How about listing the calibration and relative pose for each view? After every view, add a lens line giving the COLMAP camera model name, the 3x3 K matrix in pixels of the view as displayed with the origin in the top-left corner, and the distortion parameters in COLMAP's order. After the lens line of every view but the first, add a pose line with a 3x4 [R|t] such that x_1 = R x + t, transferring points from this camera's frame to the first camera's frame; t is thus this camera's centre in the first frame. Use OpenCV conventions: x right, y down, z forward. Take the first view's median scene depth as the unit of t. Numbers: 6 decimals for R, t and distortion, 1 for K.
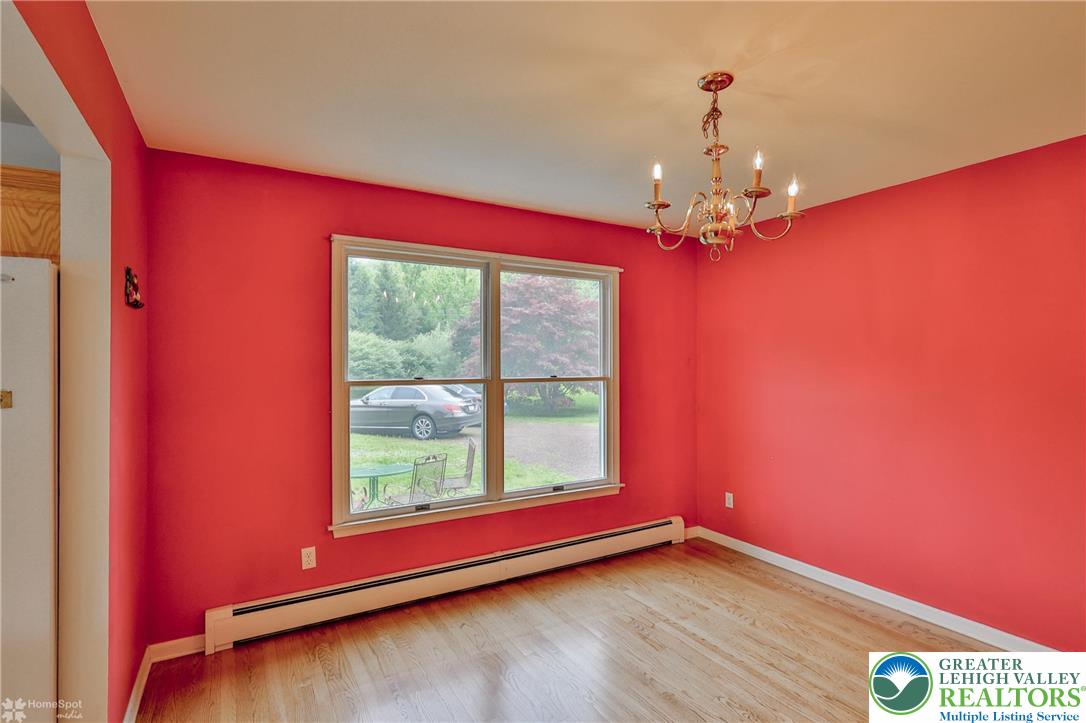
lens RADIAL K [[537.0, 0, 548.0], [0, 537.0, 363.3], [0, 0, 1]] dist [-0.000102, 0.000381]
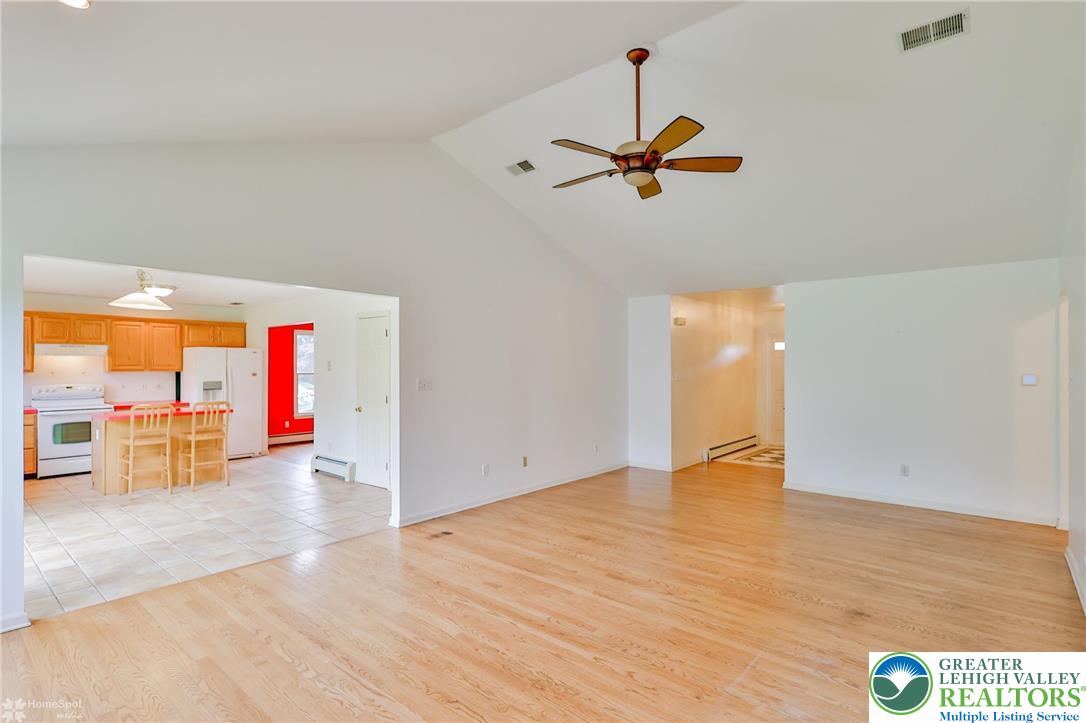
lens RADIAL K [[537.0, 0, 550.6], [0, 537.0, 365.2], [0, 0, 1]] dist [-0.000102, 0.000381]
pose [[0.946674, 0.001374, 0.322191, 0.036842], [-0.000092, 0.999992, -0.003997, -0.002240], [-0.322194, 0.003754, 0.946666, -2.604131]]
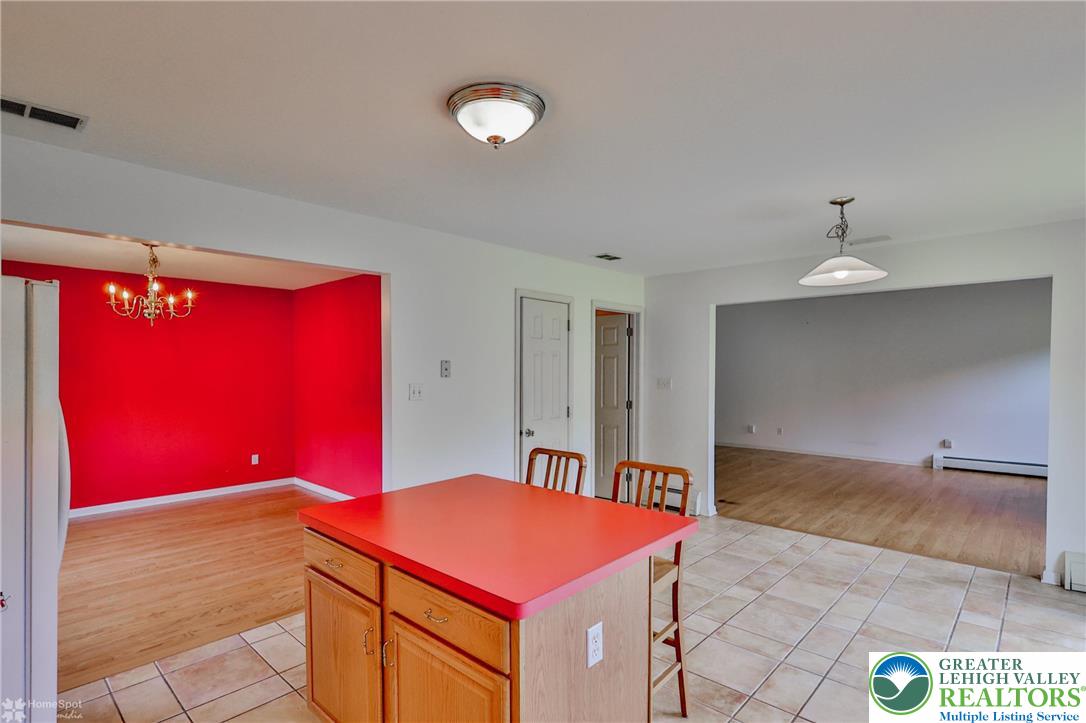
lens RADIAL K [[537.0, 0, 542.4], [0, 537.0, 382.6], [0, 0, 1]] dist [-0.000102, 0.000381]
pose [[-0.275092, -0.026000, 0.961066, -1.394293], [0.002667, 0.999610, 0.027806, -0.009593], [-0.961414, 0.010212, -0.274915, 0.048257]]
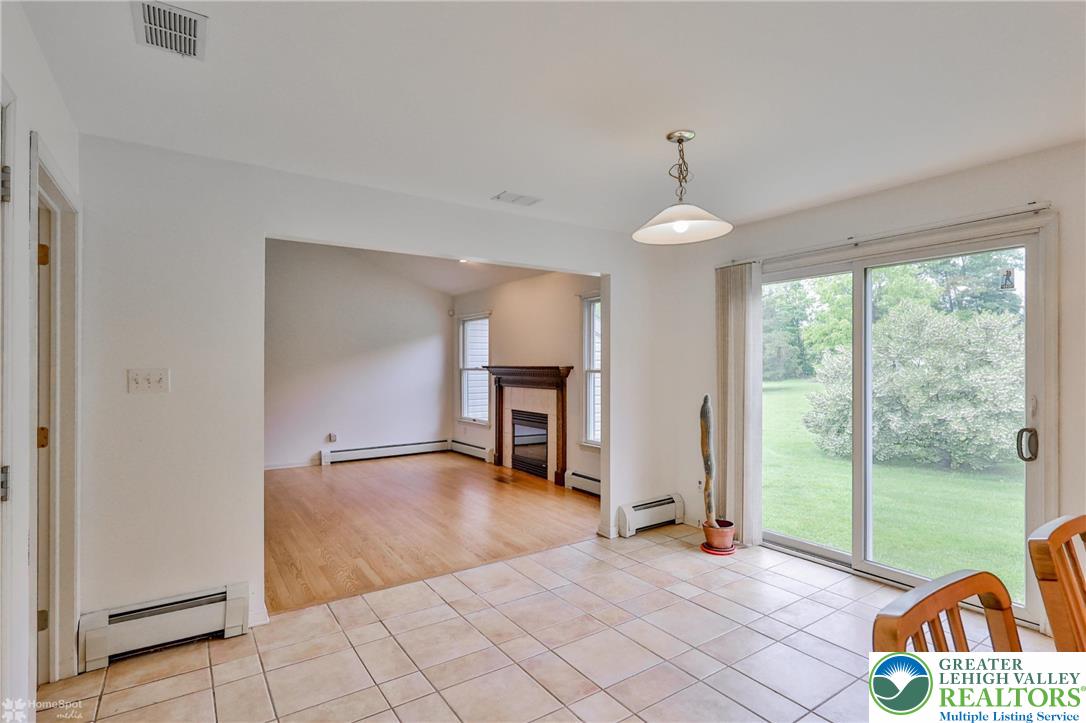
lens RADIAL K [[537.0, 0, 547.3], [0, 537.0, 362.4], [0, 0, 1]] dist [-0.000102, 0.000381]
pose [[-0.998131, 0.002758, -0.061047, -0.326628], [0.002890, 0.999994, -0.002069, 0.021018], [0.061041, -0.002242, -0.998133, 0.022807]]
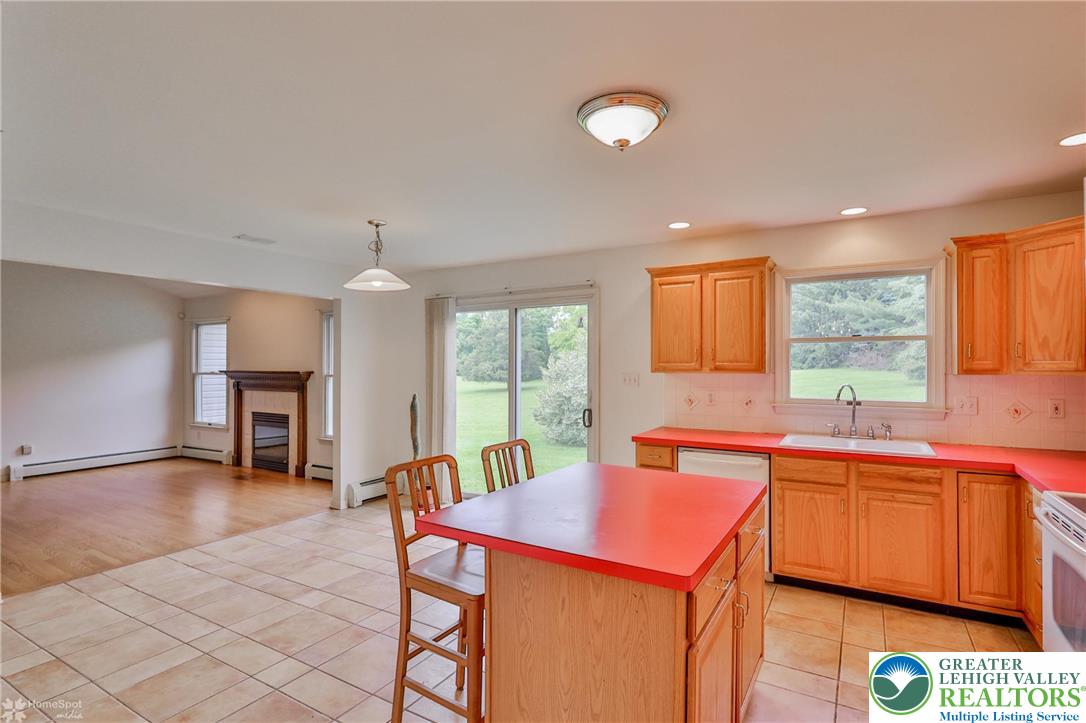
lens RADIAL K [[537.0, 0, 550.3], [0, 537.0, 365.3], [0, 0, 1]] dist [-0.000102, 0.000381]
pose [[-0.878053, 0.000253, -0.478564, -0.336862], [-0.000372, 0.999999, 0.001211, 0.003432], [0.478564, 0.001241, -0.878052, 0.494438]]
